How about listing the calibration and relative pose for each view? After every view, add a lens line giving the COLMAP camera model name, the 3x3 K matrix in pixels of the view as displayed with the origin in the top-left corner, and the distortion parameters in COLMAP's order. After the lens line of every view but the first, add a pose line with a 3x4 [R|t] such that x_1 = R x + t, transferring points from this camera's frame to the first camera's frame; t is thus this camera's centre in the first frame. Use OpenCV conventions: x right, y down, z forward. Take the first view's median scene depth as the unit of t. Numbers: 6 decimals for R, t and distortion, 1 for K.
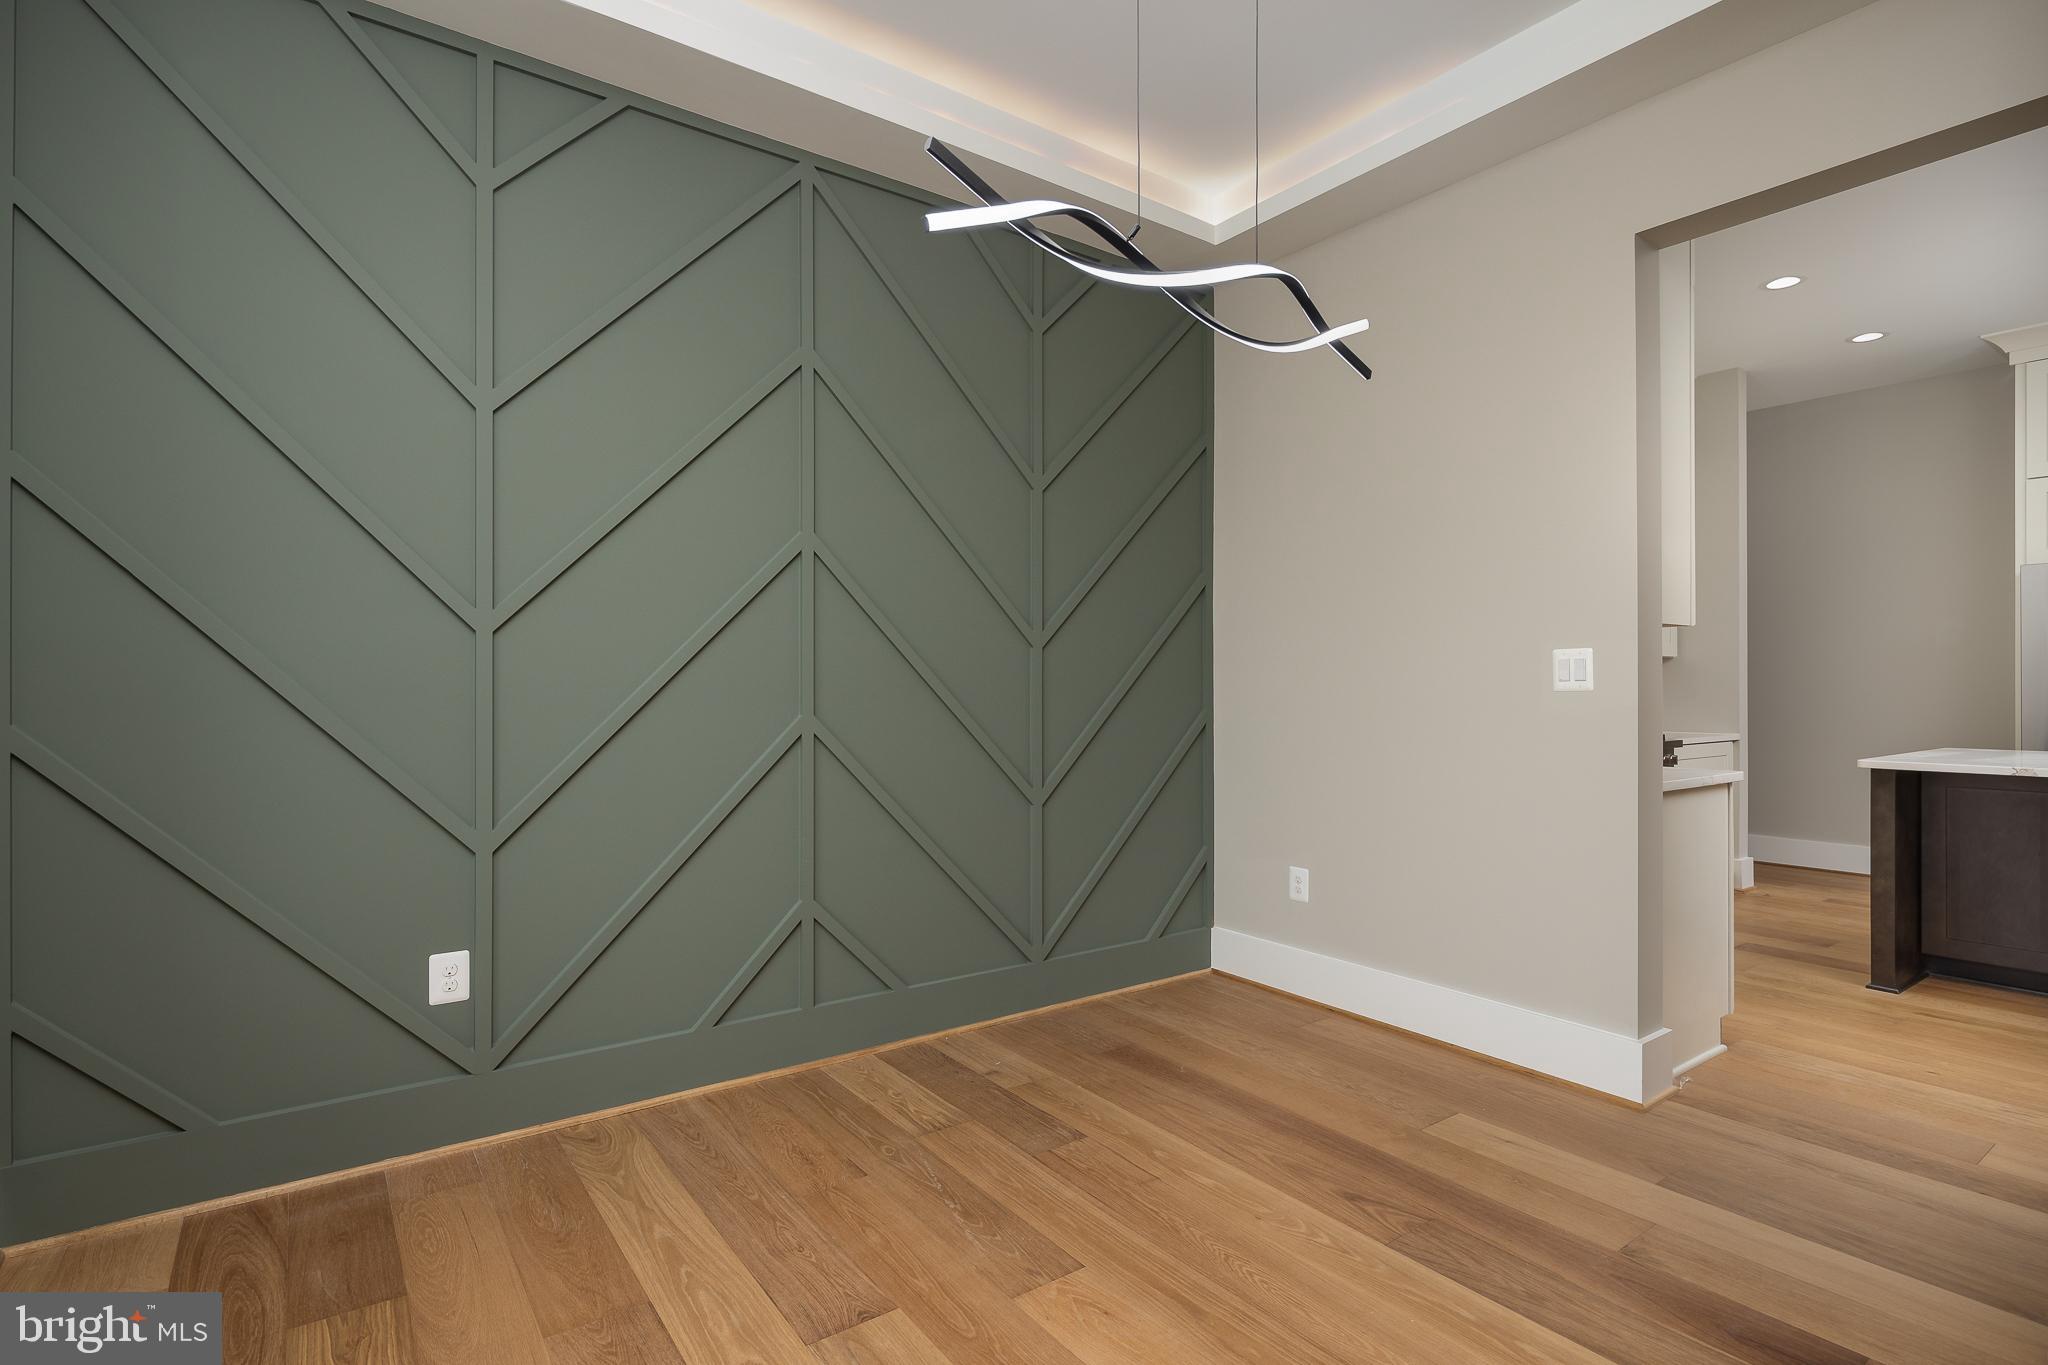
lens RADIAL K [[989.0, 0, 1018.0], [0, 989.0, 679.4], [0, 0, 1]] dist [0.004257, 0.000316]
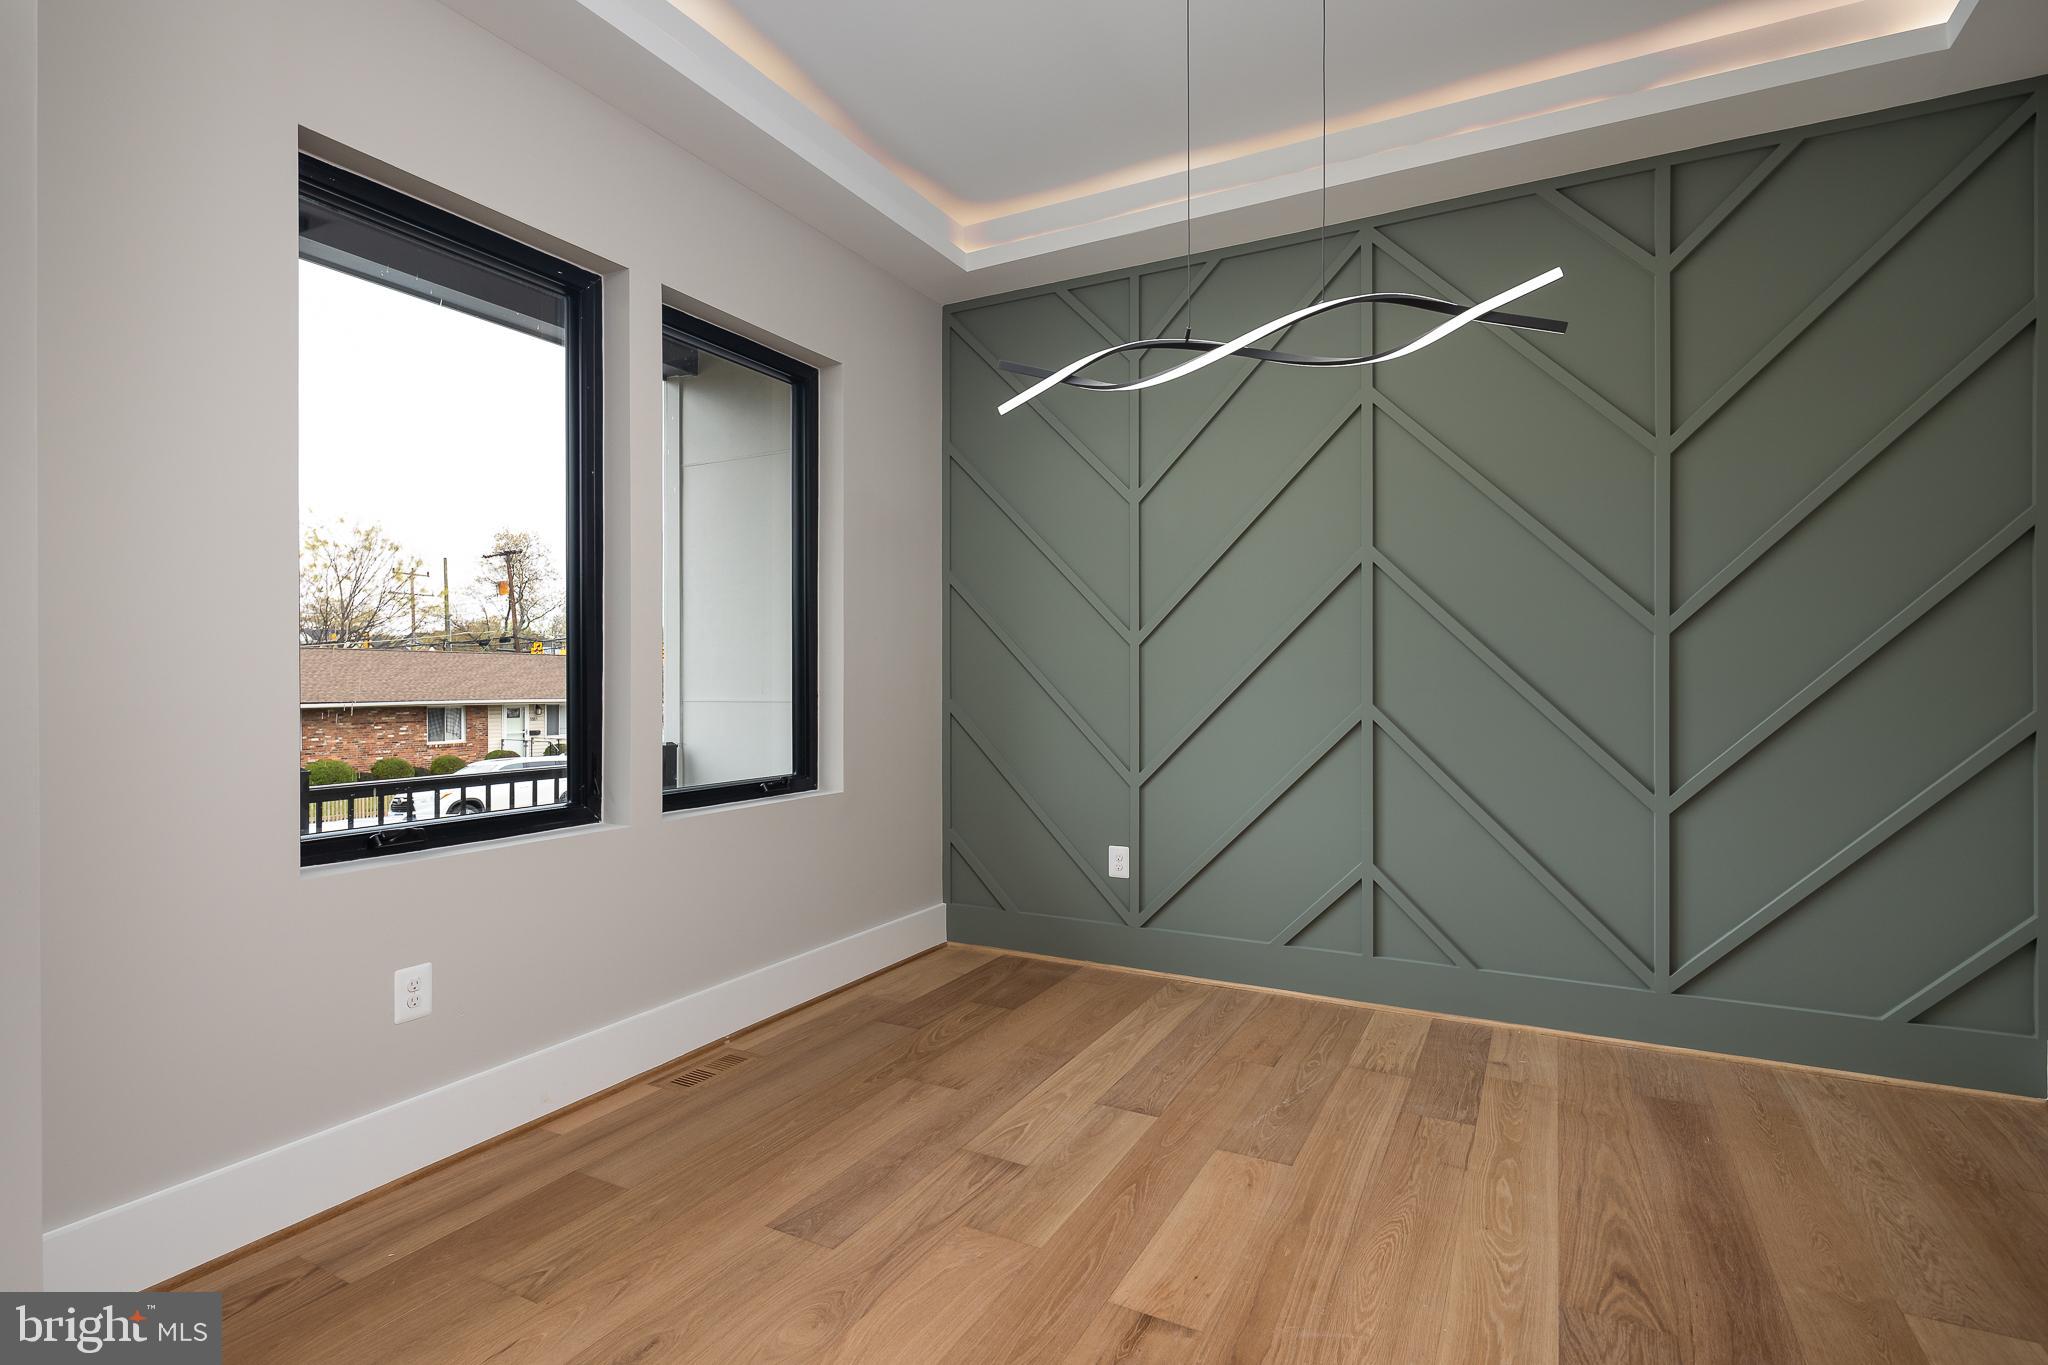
lens RADIAL K [[989.0, 0, 1010.0], [0, 989.0, 687.6], [0, 0, 1]] dist [0.004257, 0.000316]
pose [[0.437845, 0.005740, -0.899032, 0.765580], [0.006221, 0.999936, 0.009414, 0.001112], [0.899029, -0.009715, 0.437782, 0.135944]]
